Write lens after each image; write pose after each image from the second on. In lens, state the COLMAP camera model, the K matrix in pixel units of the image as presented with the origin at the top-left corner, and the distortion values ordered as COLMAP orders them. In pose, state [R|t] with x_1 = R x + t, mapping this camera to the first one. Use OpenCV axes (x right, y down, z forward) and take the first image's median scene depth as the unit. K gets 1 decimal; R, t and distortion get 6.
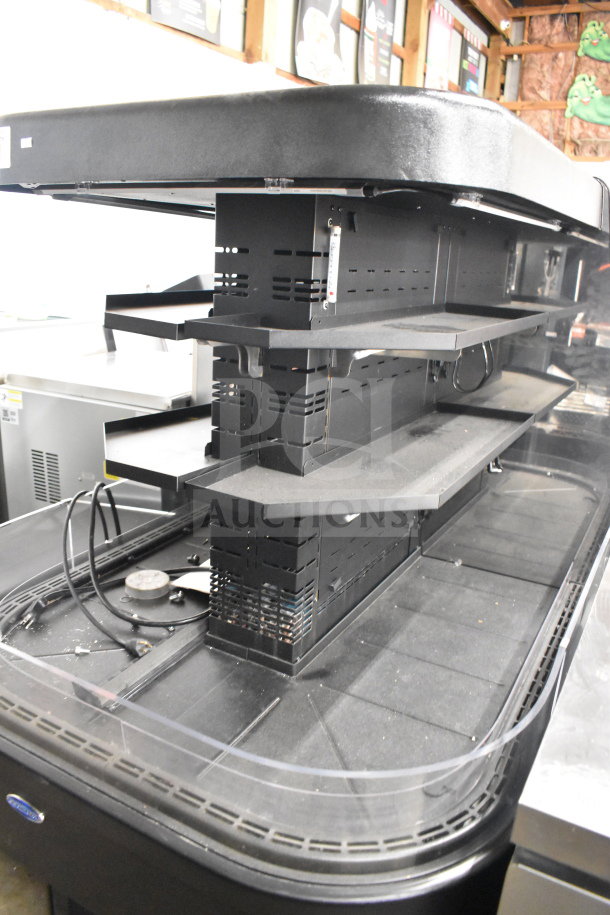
lens RADIAL K [[704.9, 0, 304.0], [0, 704.9, 456.9], [0, 0, 1]] dist [-0.100514, 0.017109]
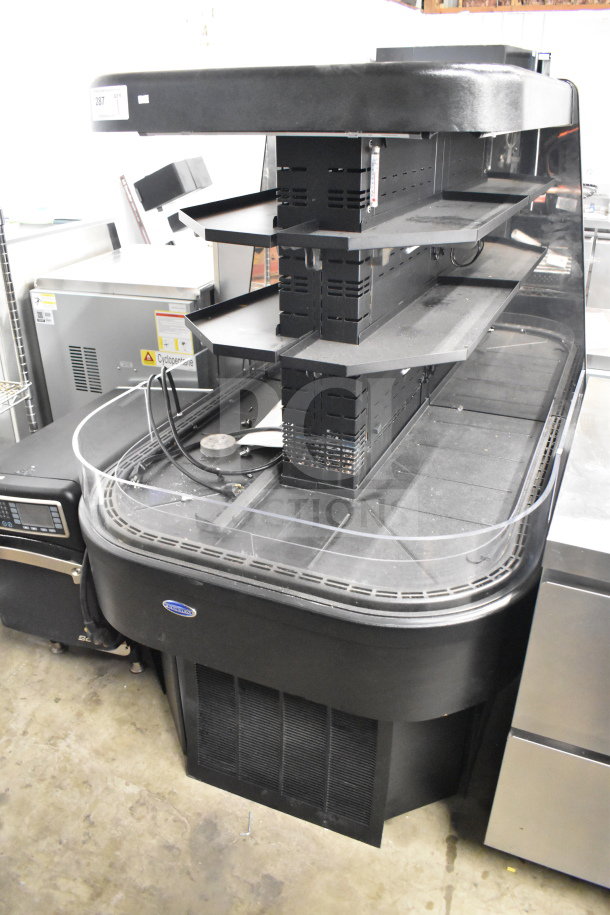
lens RADIAL K [[704.9, 0, 304.6], [0, 704.9, 459.1], [0, 0, 1]] dist [-0.100514, 0.017109]
pose [[0.994590, -0.090226, 0.051480, -0.171541], [0.079620, 0.980424, 0.180081, -0.006076], [-0.066721, -0.175008, 0.982304, -0.284895]]
